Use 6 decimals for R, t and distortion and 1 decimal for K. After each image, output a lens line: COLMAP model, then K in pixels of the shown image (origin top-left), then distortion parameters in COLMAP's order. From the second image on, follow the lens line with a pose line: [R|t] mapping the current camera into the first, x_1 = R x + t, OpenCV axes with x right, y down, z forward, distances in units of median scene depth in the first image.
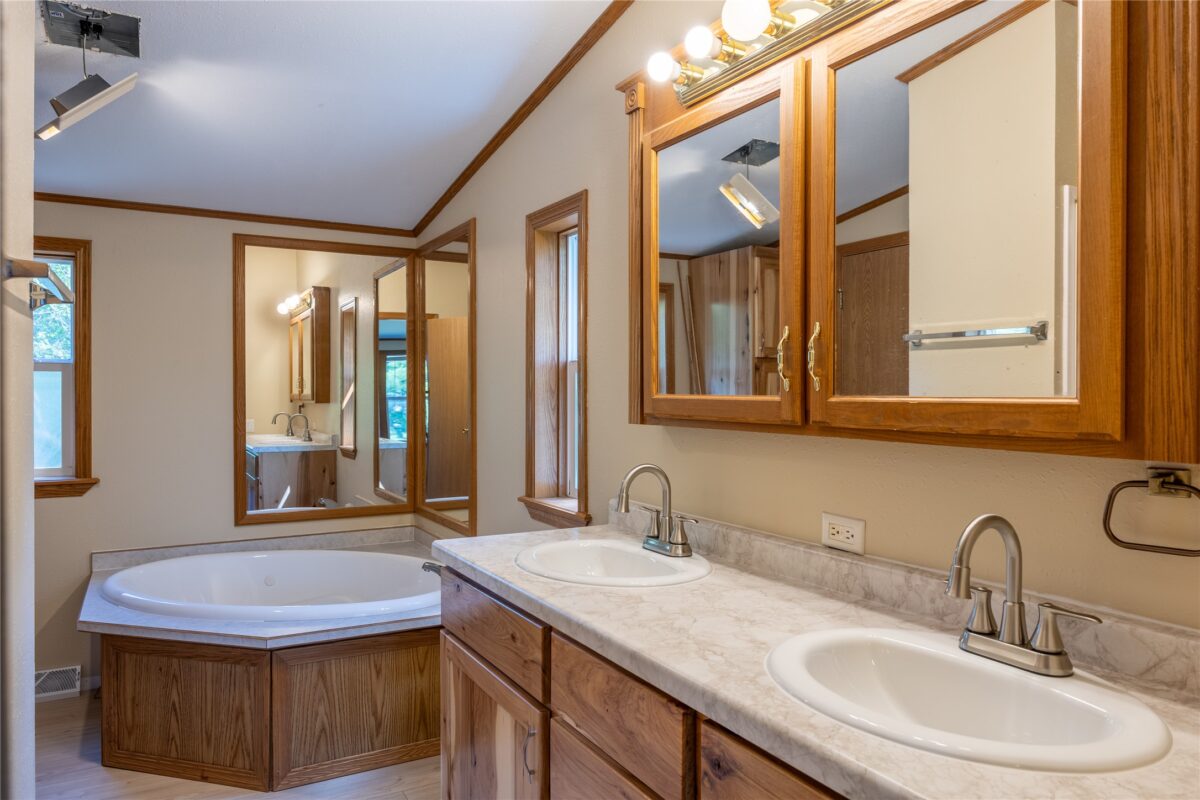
lens RADIAL K [[805.7, 0, 600.4], [0, 805.7, 400.1], [0, 0, 1]] dist [0.001267, 0.001161]
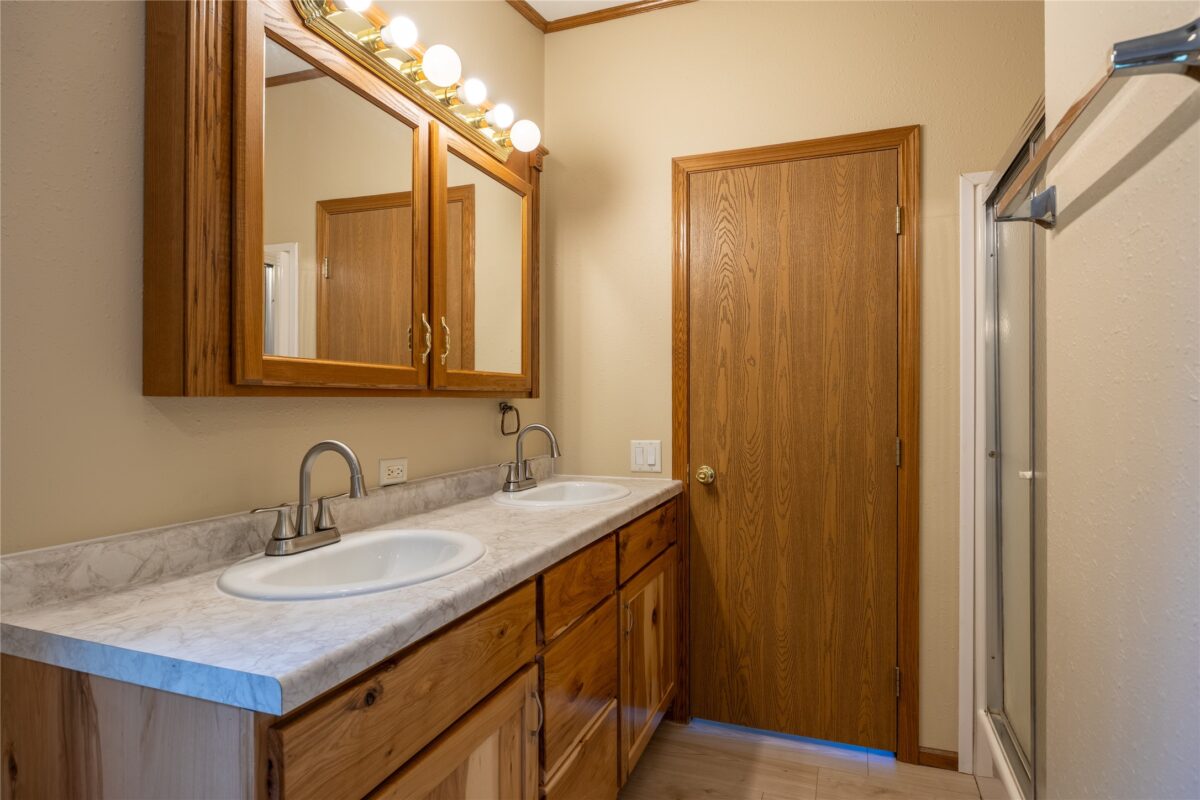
lens RADIAL K [[656.9, 0, 597.0], [0, 656.9, 403.1], [0, 0, 1]] dist [0.005089, 0.002791]
pose [[-0.638810, 0.002559, 0.769360, -0.829057], [0.012756, 0.999892, 0.007265, 0.053314], [-0.769259, 0.014455, -0.638774, 1.589345]]
